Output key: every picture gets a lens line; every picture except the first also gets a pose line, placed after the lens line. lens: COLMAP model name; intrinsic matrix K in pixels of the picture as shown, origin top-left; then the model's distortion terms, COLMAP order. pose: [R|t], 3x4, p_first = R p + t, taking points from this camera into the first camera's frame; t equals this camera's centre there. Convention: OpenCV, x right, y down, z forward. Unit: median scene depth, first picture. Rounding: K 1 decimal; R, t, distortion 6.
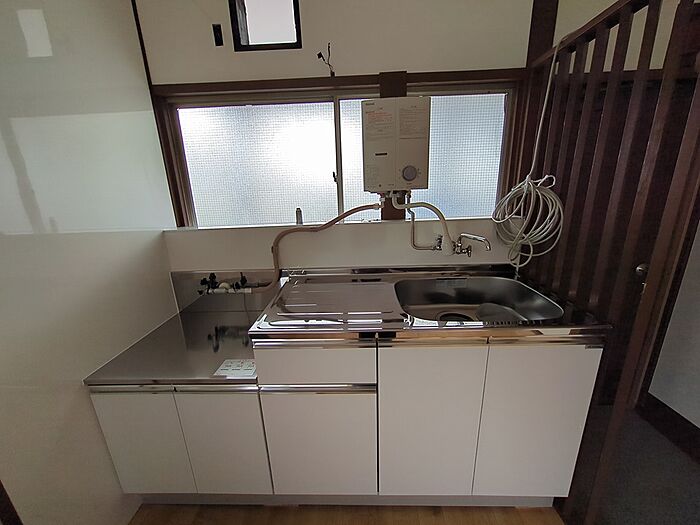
lens RADIAL K [[275.9, 0, 350.0], [0, 275.9, 262.5], [0, 0, 1]] dist [-0.000640, 0.000096]
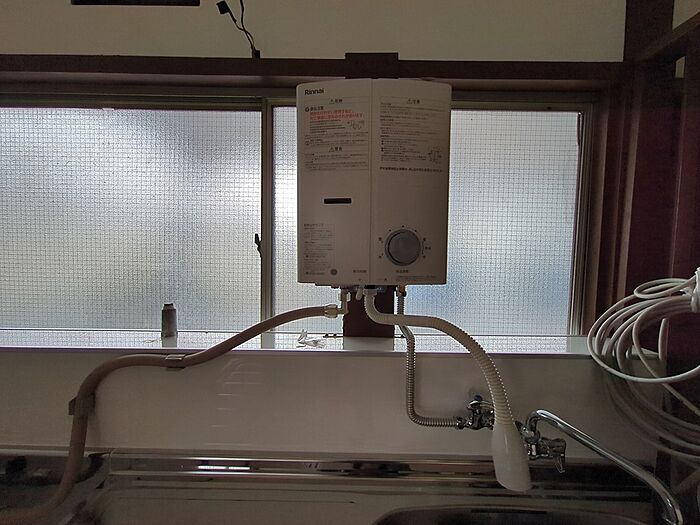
lens RADIAL K [[275.9, 0, 350.0], [0, 275.9, 262.5], [0, 0, 1]] dist [-0.000640, 0.000096]
pose [[0.998799, 0.046791, 0.014496, 0.121149], [-0.042726, 0.976894, -0.209412, -0.196109], [-0.023960, 0.208541, 0.977720, 0.559031]]
